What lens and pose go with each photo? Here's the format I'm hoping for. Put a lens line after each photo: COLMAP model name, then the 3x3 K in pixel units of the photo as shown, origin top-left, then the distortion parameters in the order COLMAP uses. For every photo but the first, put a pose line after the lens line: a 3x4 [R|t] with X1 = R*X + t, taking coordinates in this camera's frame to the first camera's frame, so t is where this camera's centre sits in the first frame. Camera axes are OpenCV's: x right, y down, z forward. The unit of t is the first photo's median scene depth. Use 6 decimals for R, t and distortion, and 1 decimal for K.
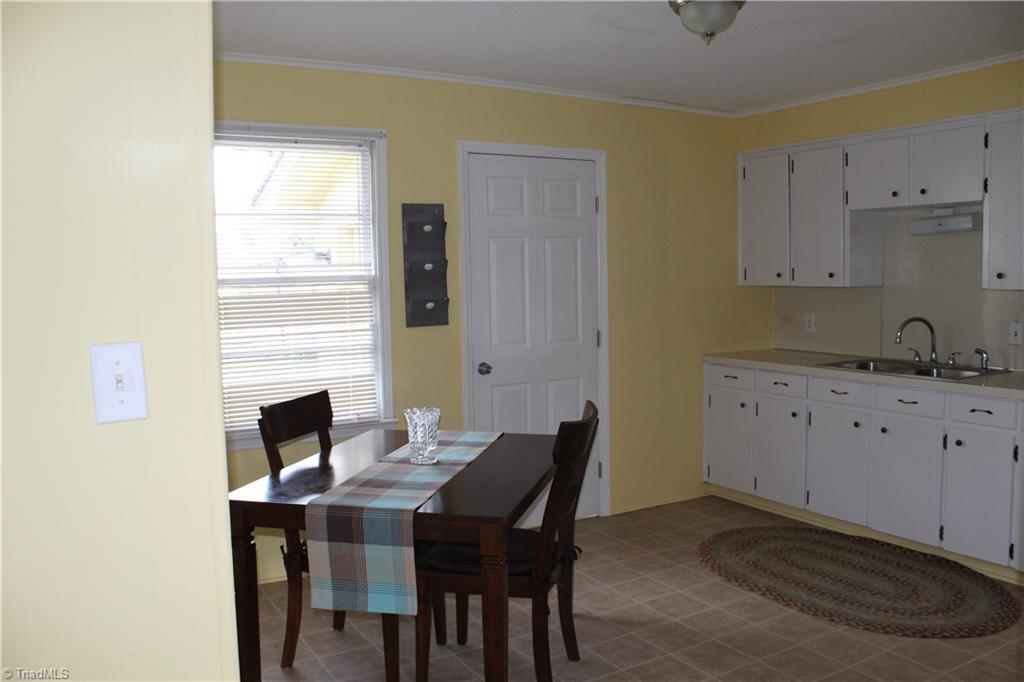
lens RADIAL K [[854.0, 0, 512.0], [0, 854.0, 341.0], [0, 0, 1]] dist [-0.186332, 0.194812]
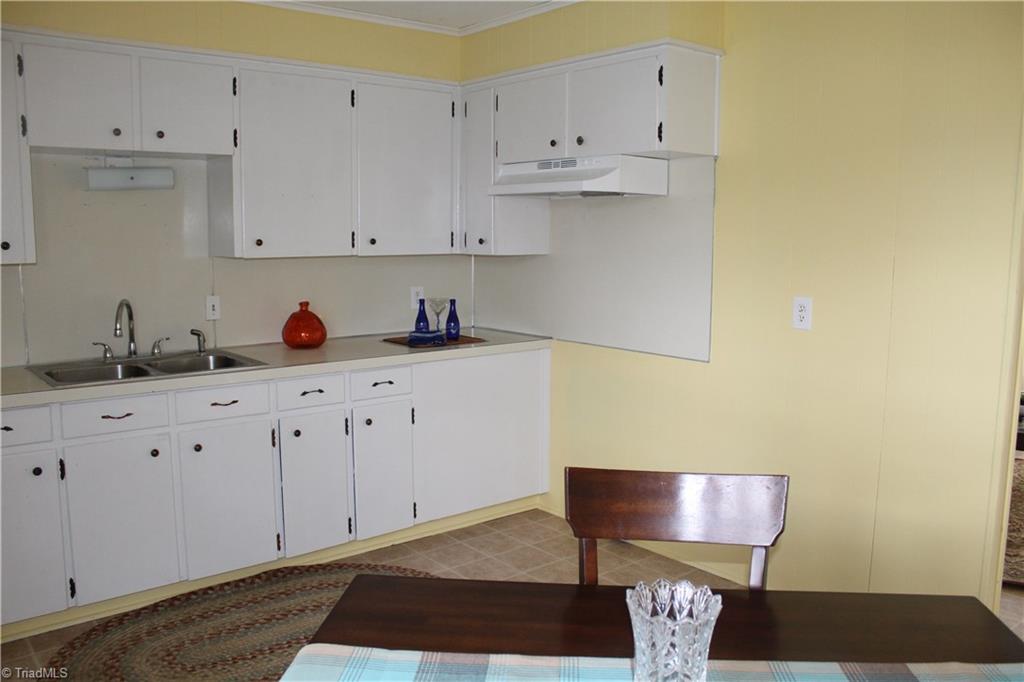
lens RADIAL K [[854.0, 0, 512.0], [0, 854.0, 341.0], [0, 0, 1]] dist [-0.186332, 0.194812]
pose [[-0.138739, -0.116494, 0.983453, -0.332378], [0.074729, 0.988995, 0.127692, -0.065643], [-0.987505, 0.091209, -0.128507, 0.802324]]
